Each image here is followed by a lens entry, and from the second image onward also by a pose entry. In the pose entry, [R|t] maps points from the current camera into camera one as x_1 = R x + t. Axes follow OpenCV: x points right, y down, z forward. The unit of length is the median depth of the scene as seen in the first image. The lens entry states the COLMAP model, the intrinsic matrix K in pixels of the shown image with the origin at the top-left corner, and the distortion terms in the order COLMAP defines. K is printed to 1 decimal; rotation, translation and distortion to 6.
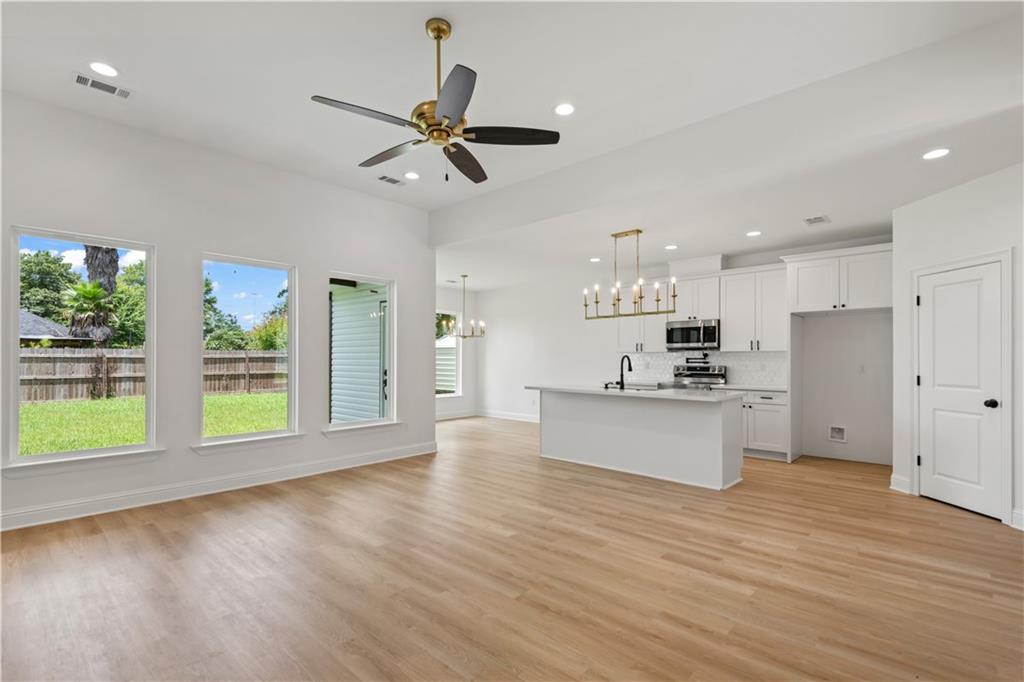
lens RADIAL K [[480.6, 0, 512.0], [0, 480.6, 341.0], [0, 0, 1]] dist [-0.001007, -0.000259]
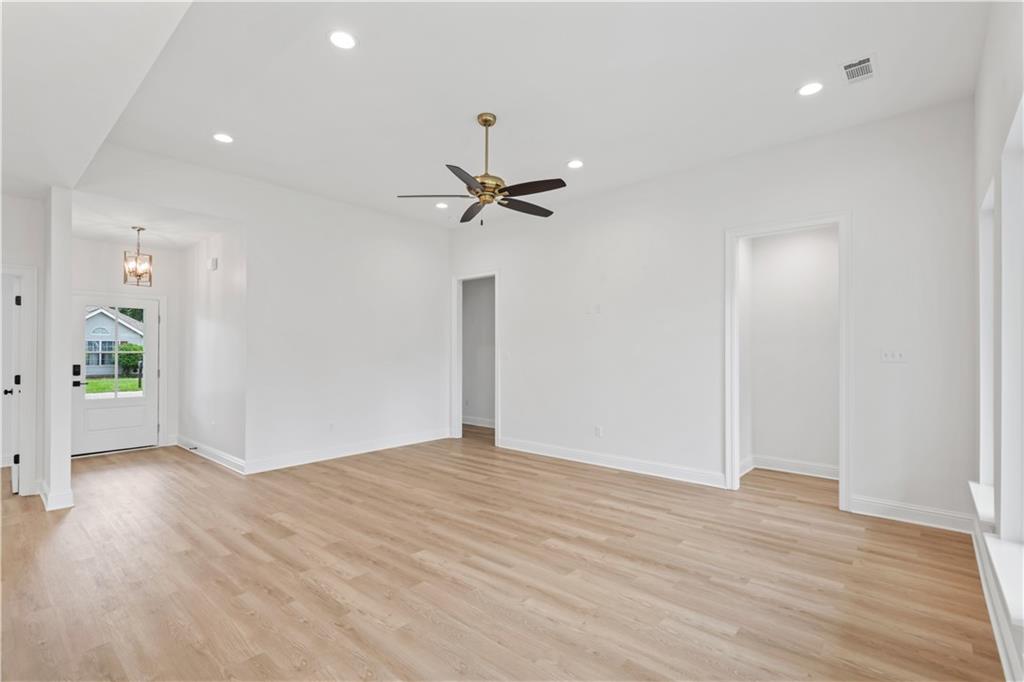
lens RADIAL K [[480.6, 0, 512.0], [0, 480.6, 341.0], [0, 0, 1]] dist [-0.001007, -0.000259]
pose [[-0.999734, -0.004605, -0.022613, -0.162014], [-0.003364, 0.998502, -0.054611, 0.048630], [0.022830, -0.054521, -0.998252, 1.999706]]
